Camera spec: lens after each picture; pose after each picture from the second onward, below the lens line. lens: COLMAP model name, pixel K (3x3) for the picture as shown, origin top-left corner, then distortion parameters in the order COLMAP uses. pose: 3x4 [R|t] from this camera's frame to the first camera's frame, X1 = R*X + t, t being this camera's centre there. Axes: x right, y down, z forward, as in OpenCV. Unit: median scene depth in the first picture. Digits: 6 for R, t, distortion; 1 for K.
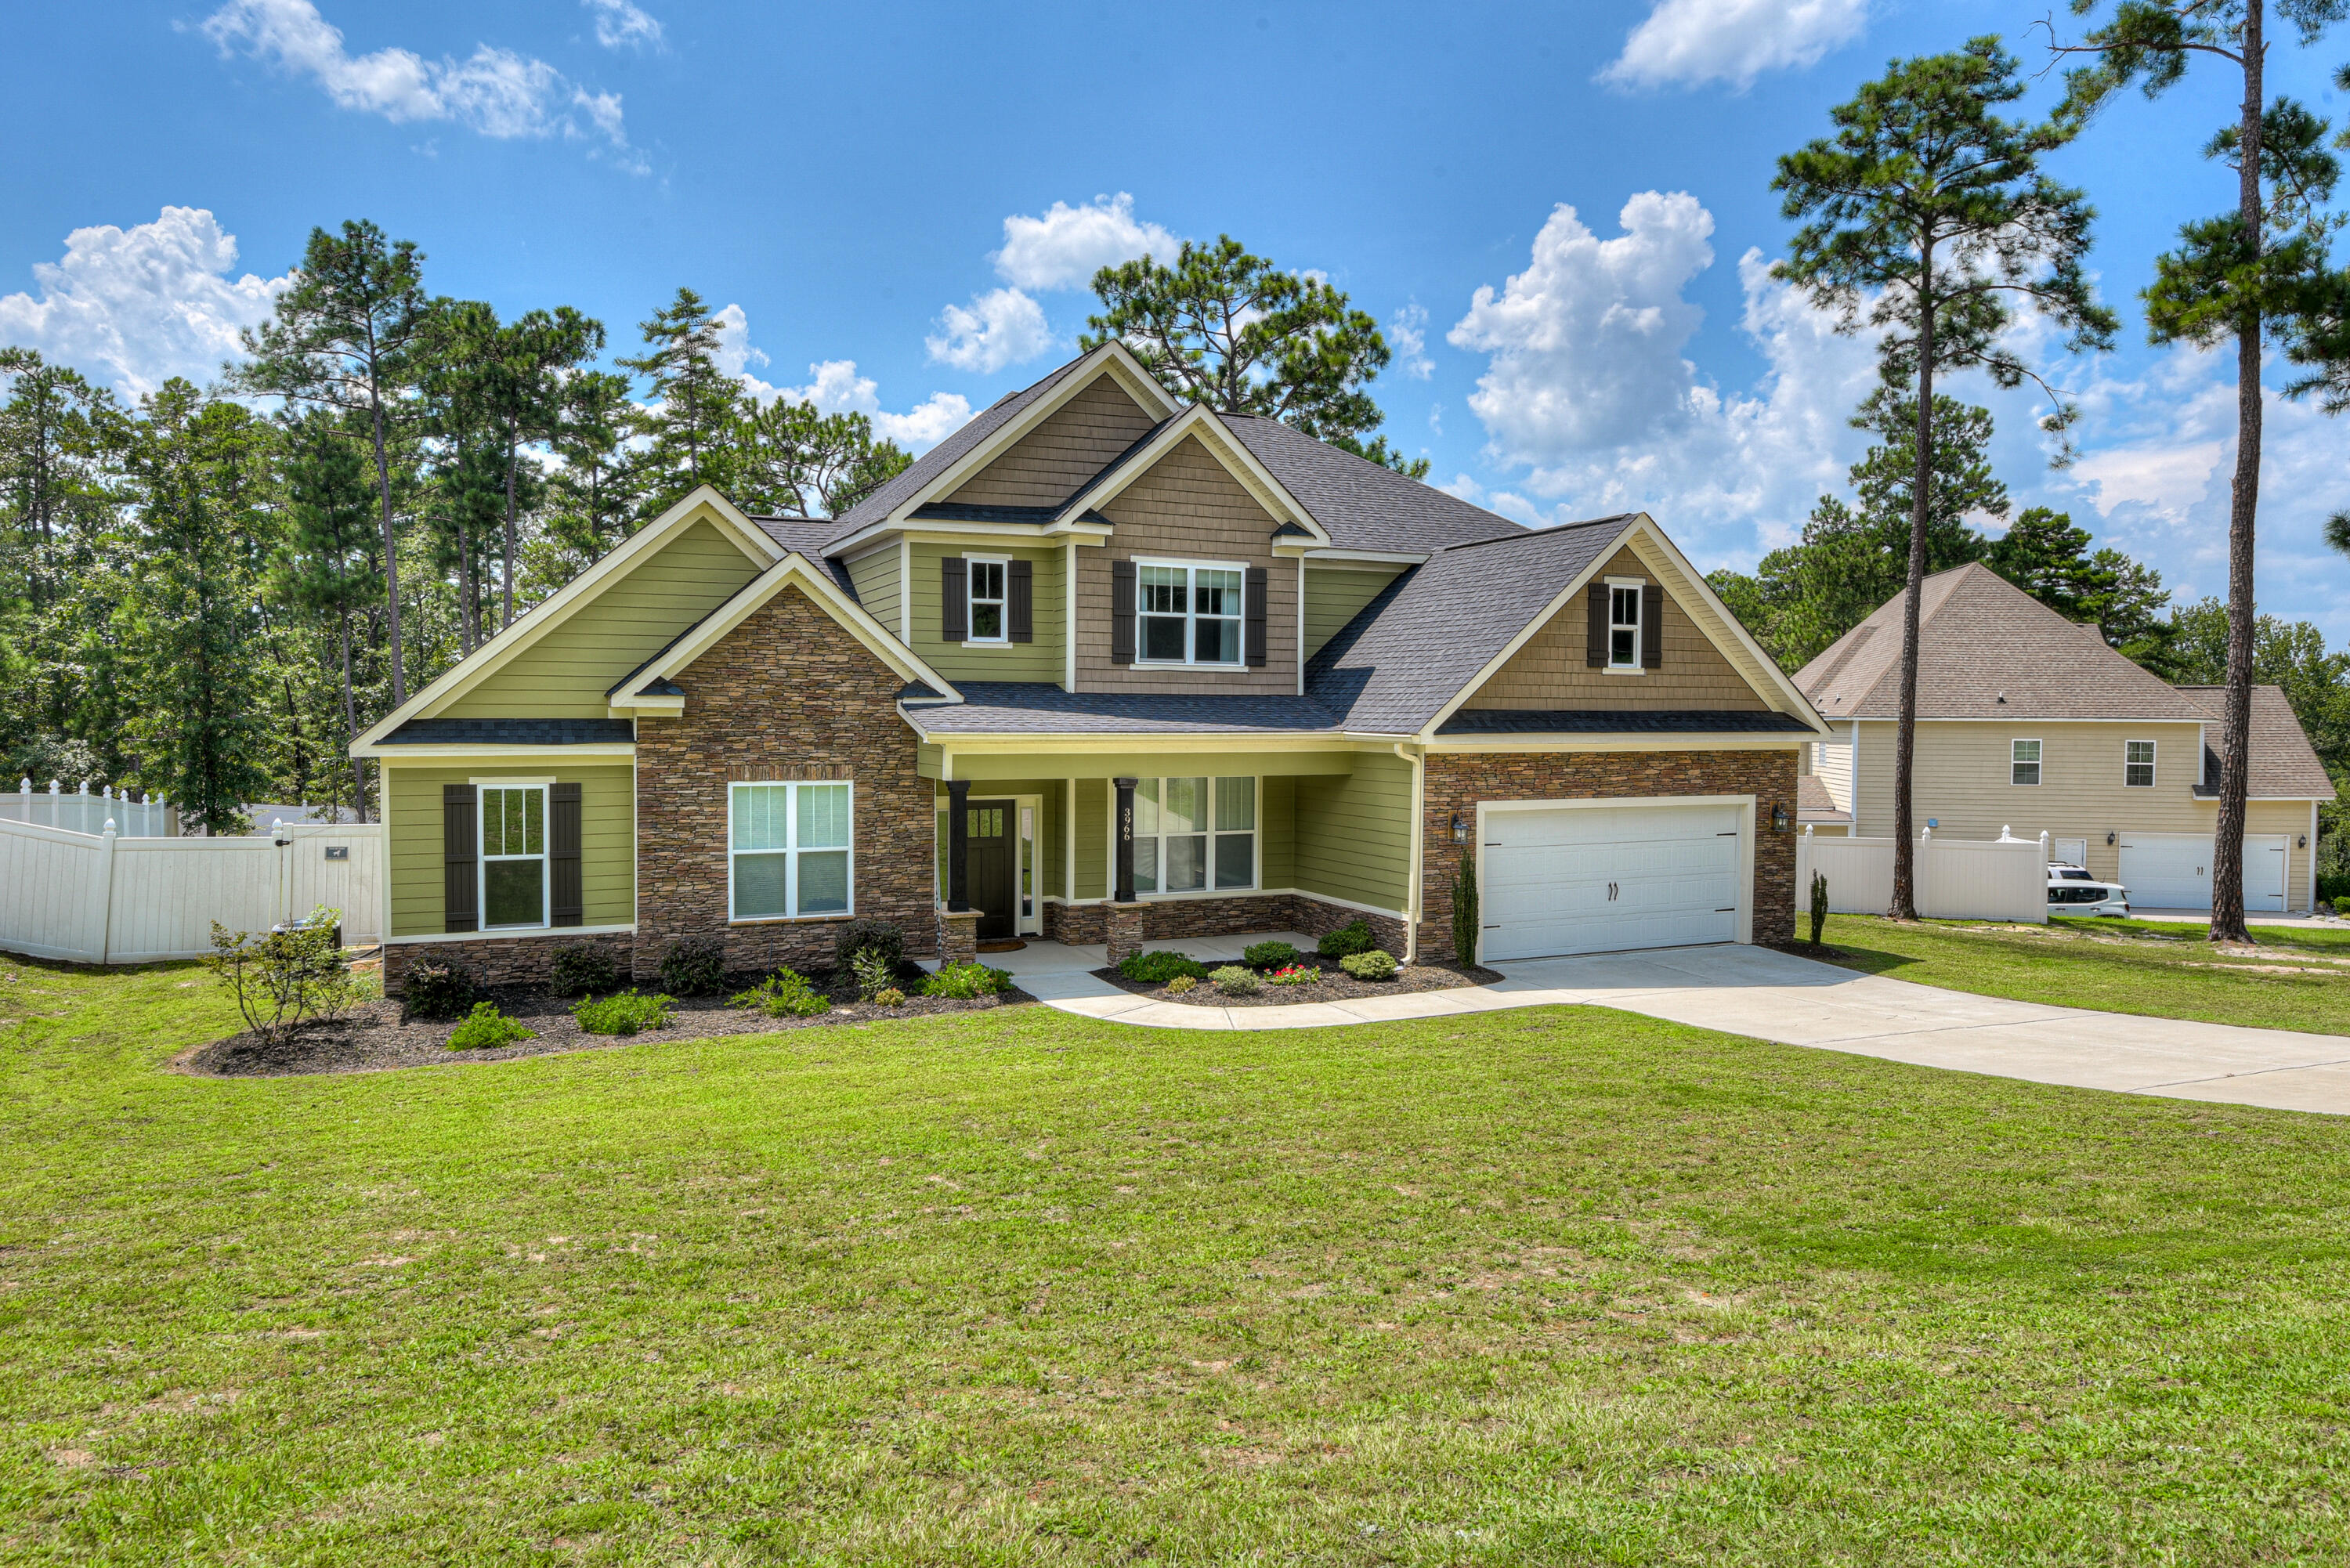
lens RADIAL K [[1503.9, 0, 1169.1], [0, 1503.9, 737.0], [0, 0, 1]] dist [-0.004011, -0.000811]
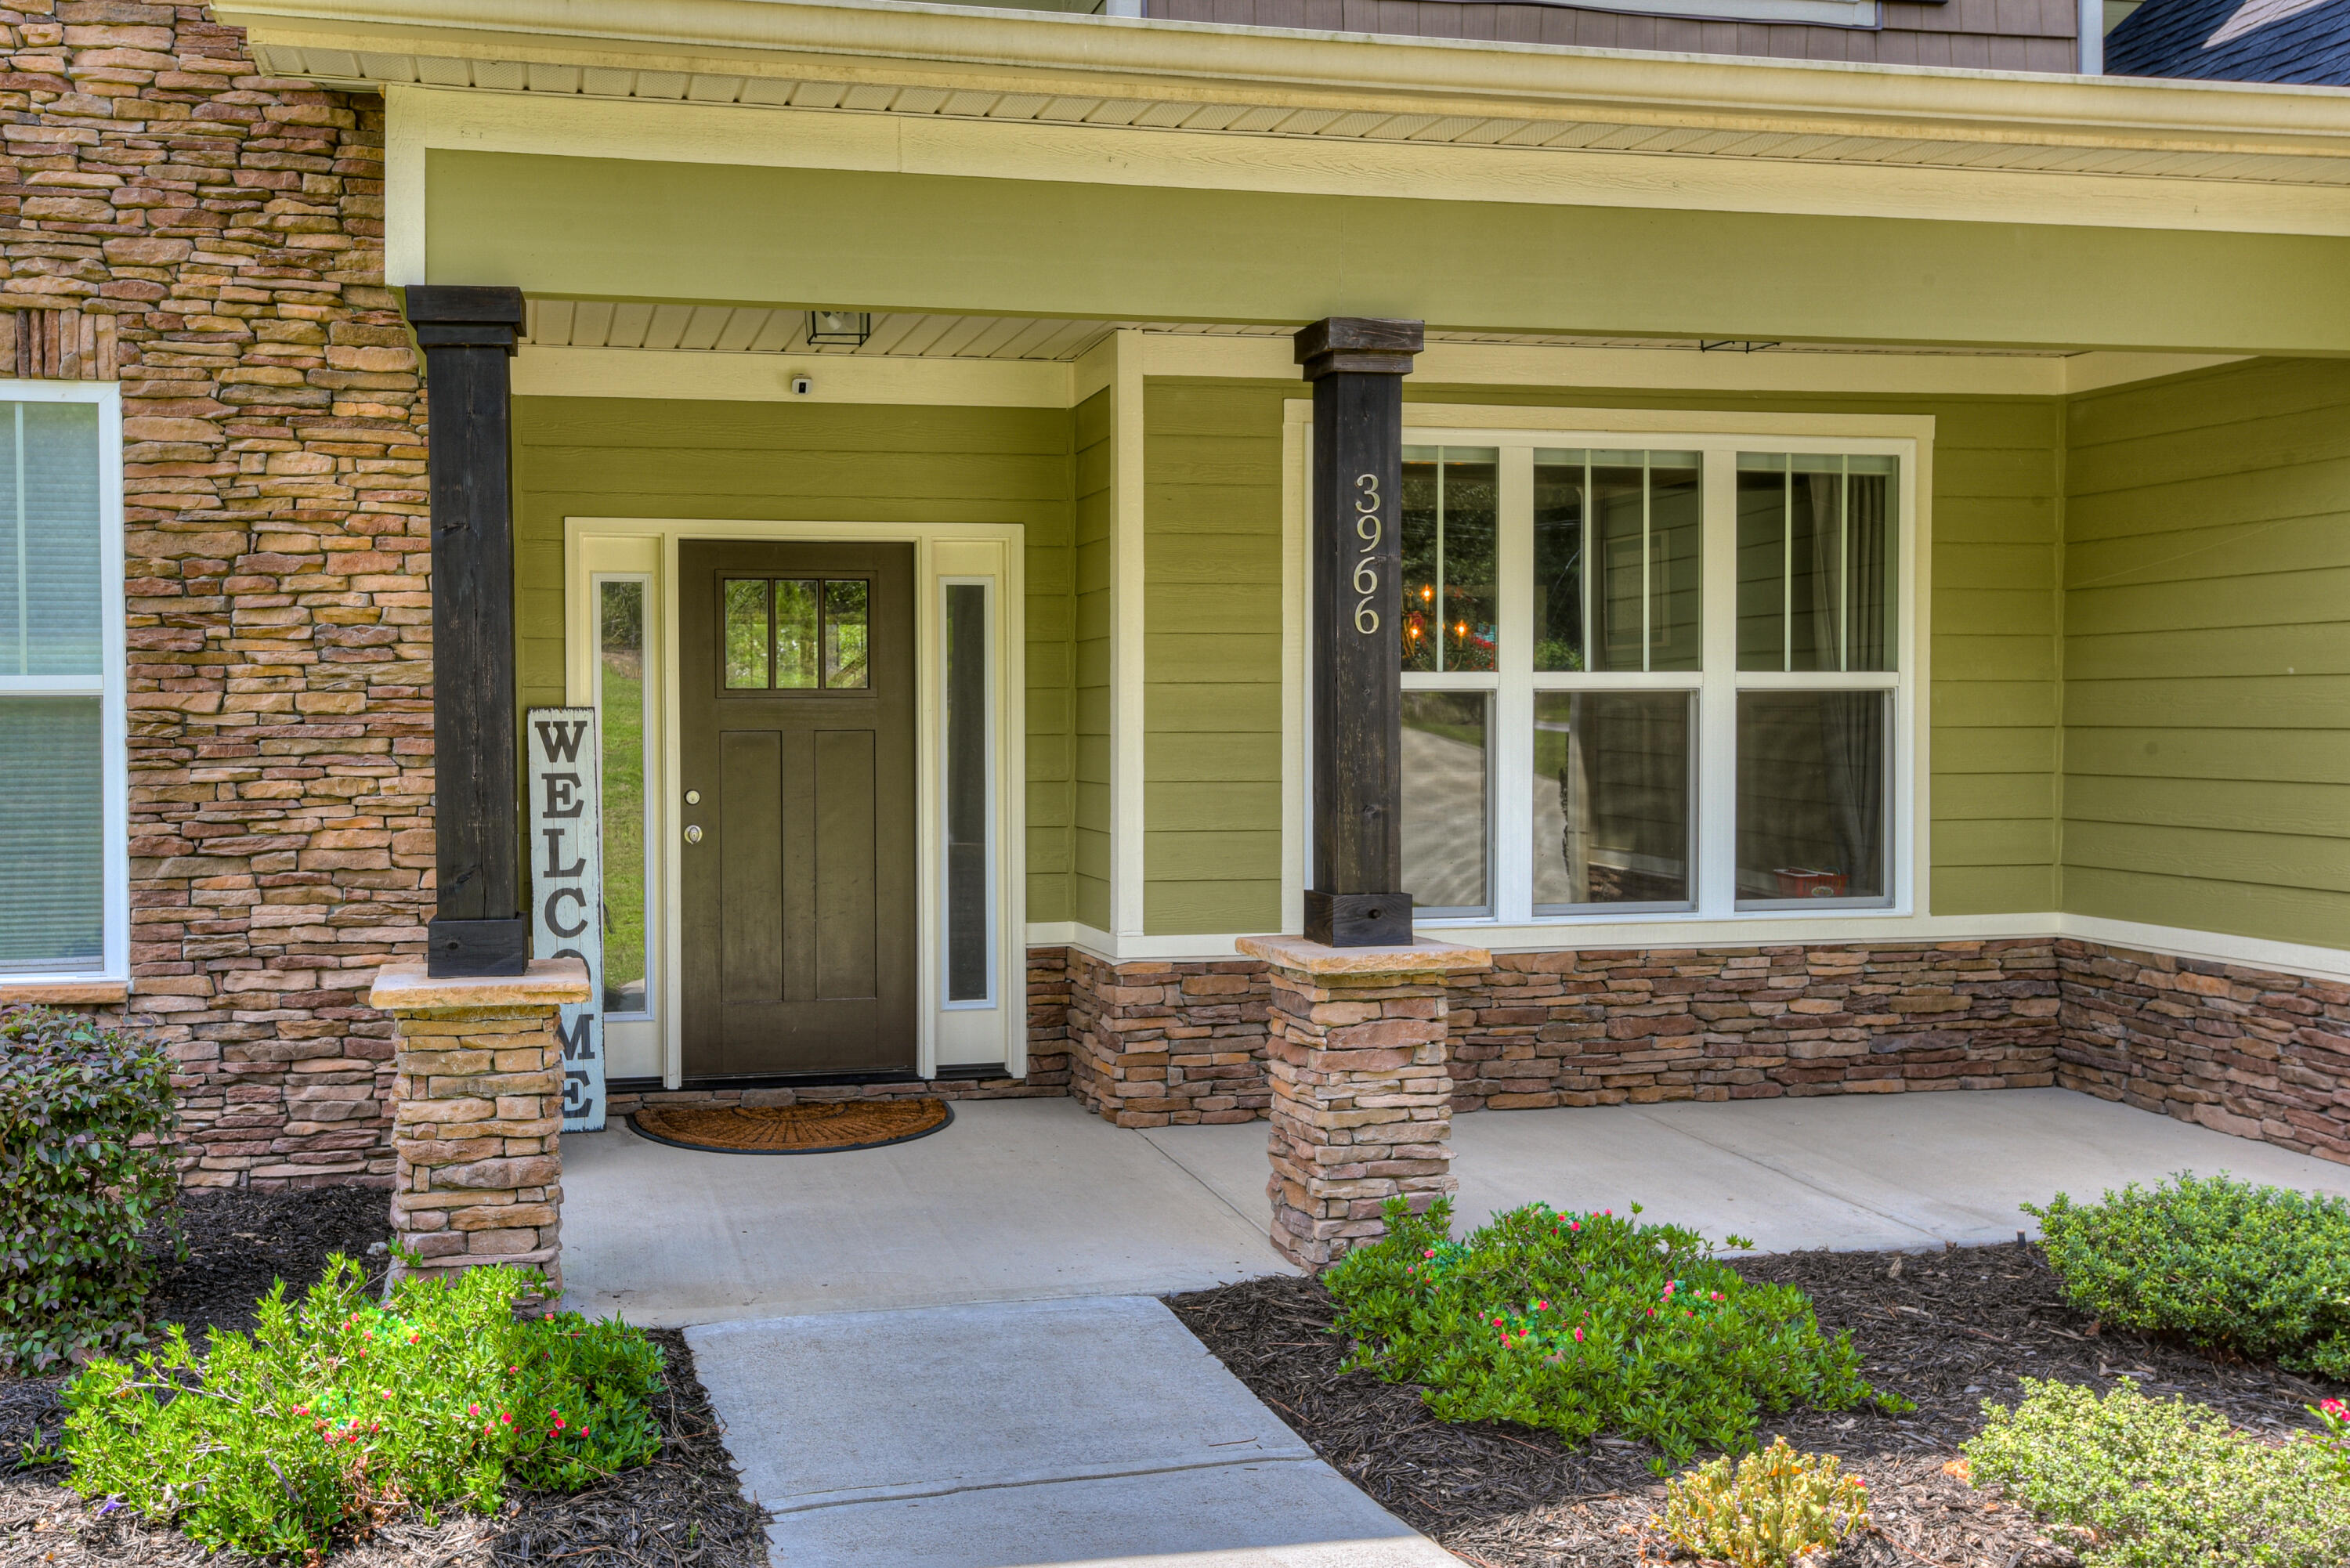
lens RADIAL K [[2063.3, 0, 925.4], [0, 2063.3, 727.0], [0, 0, 1]] dist [0.042871, -0.000823]
pose [[0.972080, -0.010009, -0.234435, -0.019012], [0.007073, 0.999886, -0.013361, 0.080655], [0.234542, 0.011330, 0.972040, 0.686479]]
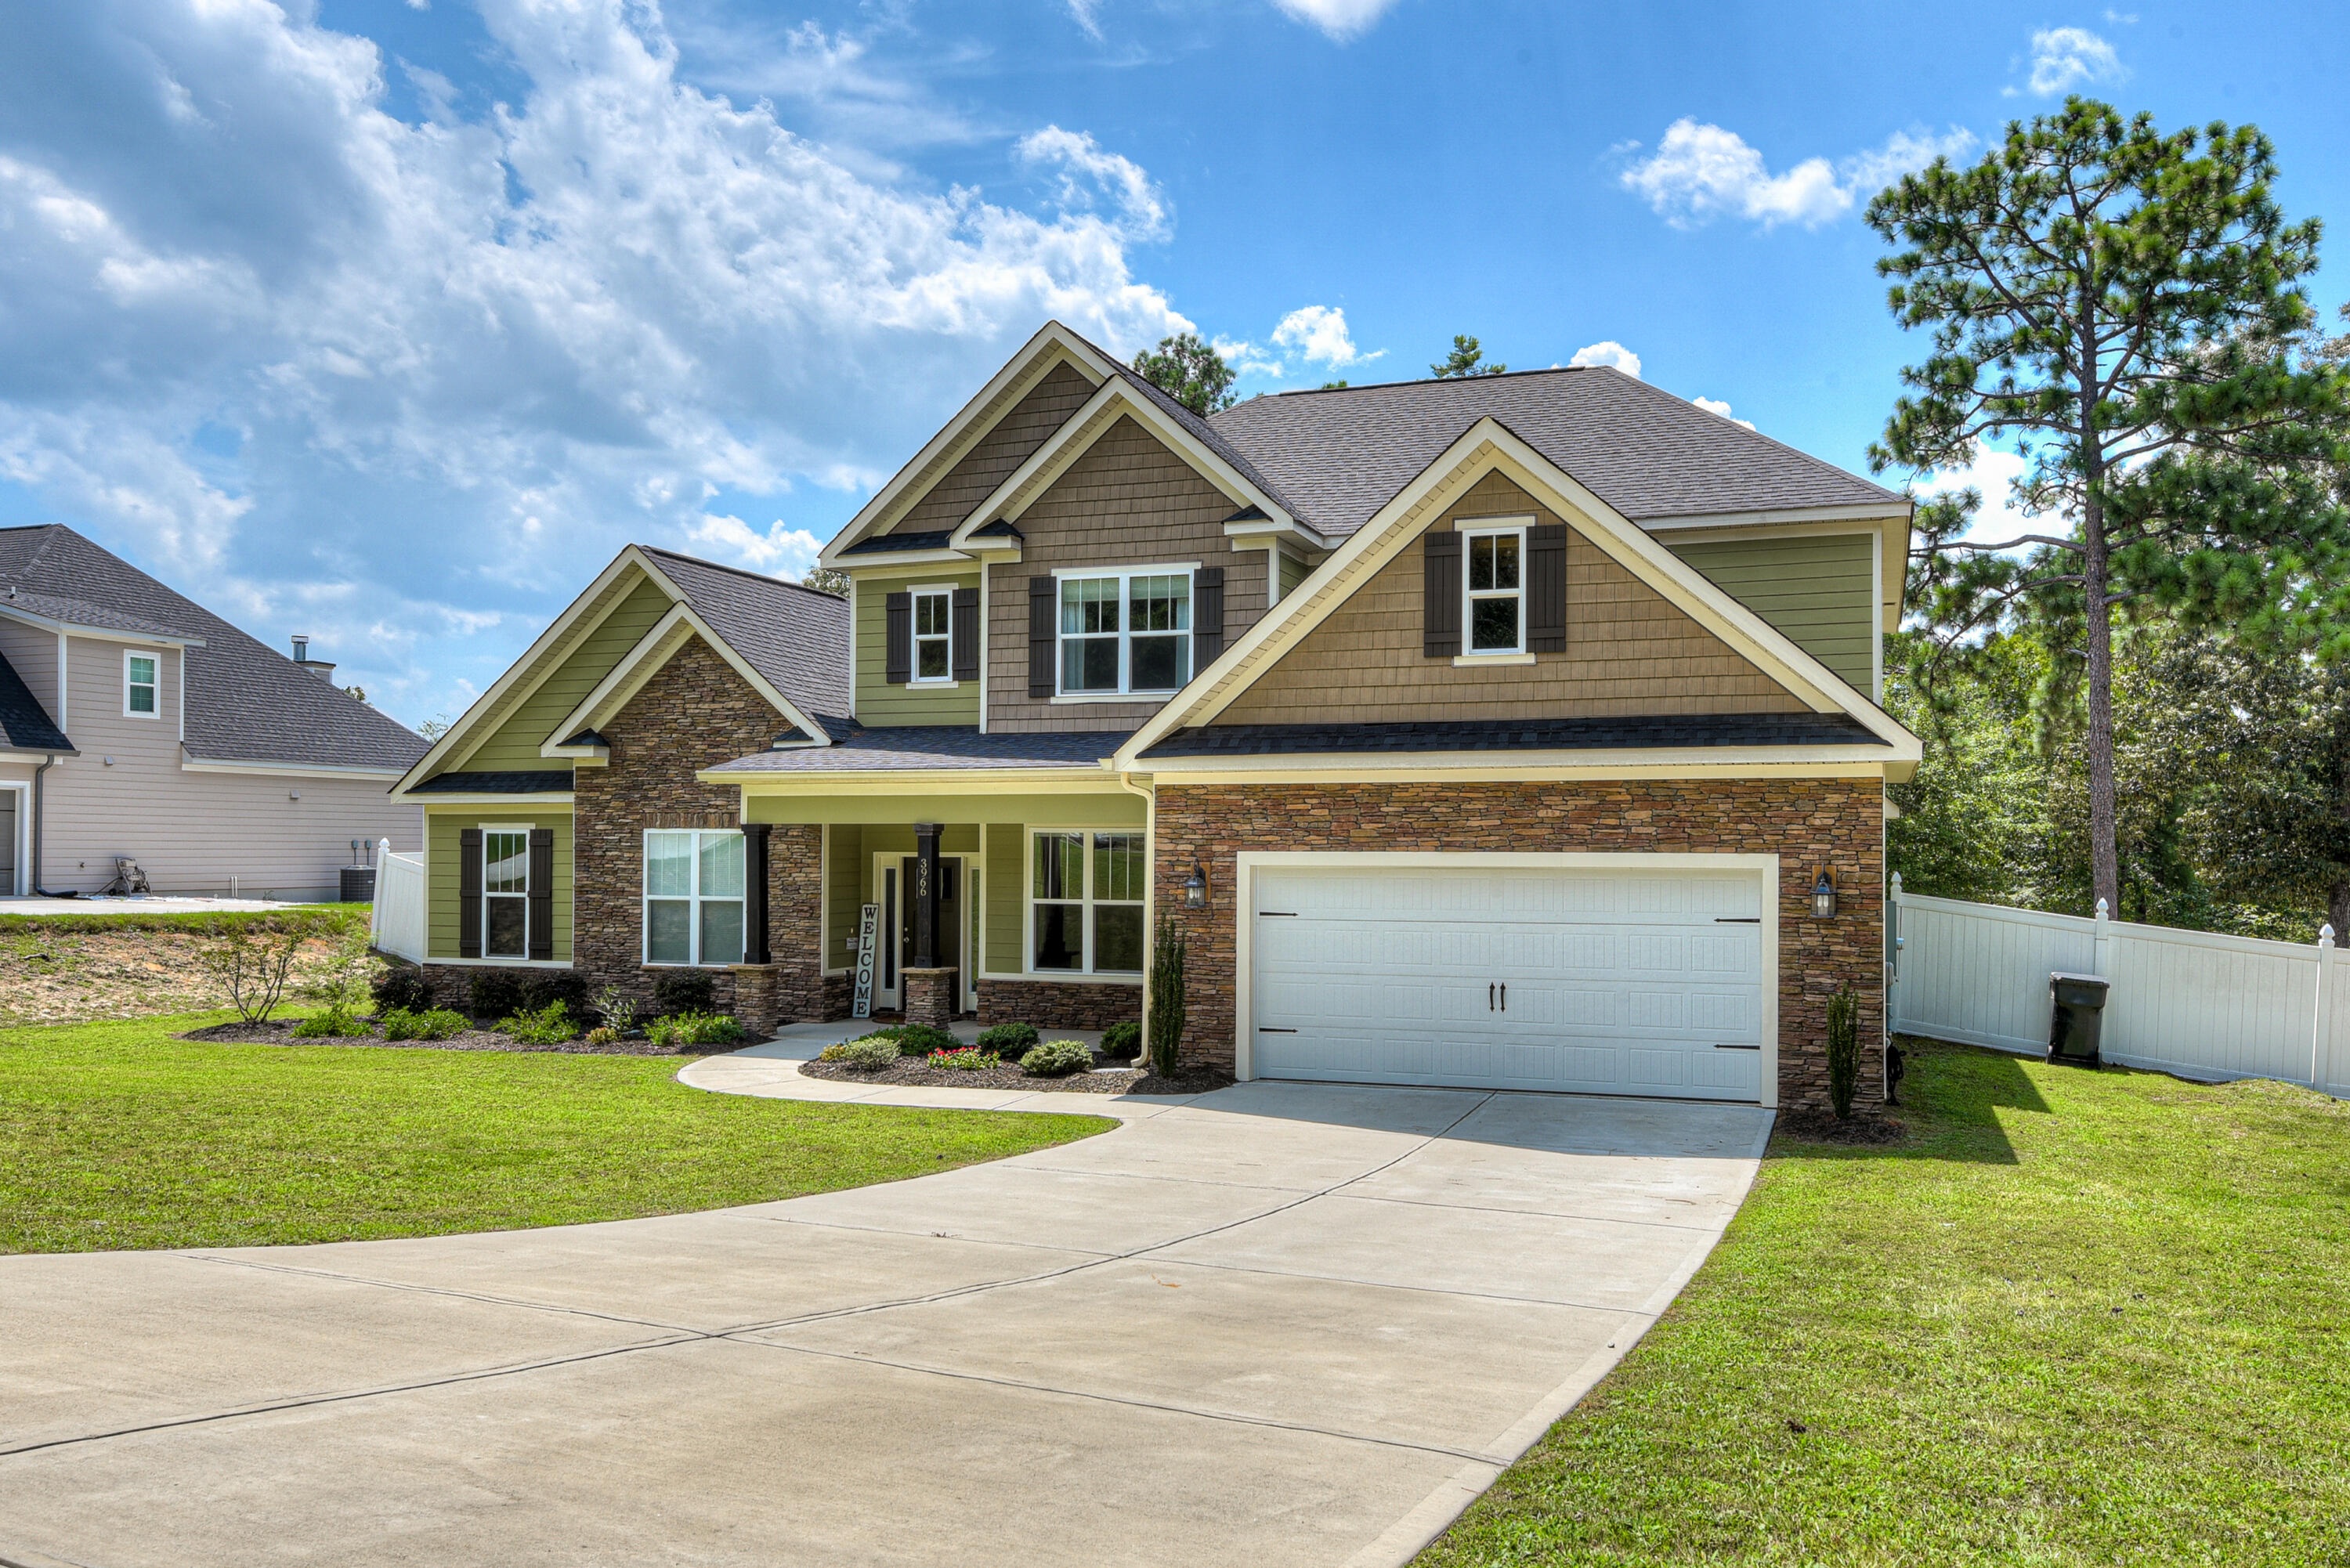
lens RADIAL K [[1838.4, 0, 1175.0], [0, 1838.4, 784.0], [0, 0, 1]] dist [-0.002840, -0.000951]
pose [[0.699153, -0.027985, -0.714424, 0.788052], [-0.012824, 0.998582, -0.051666, 0.054473], [0.714857, 0.045285, 0.697803, 0.346683]]
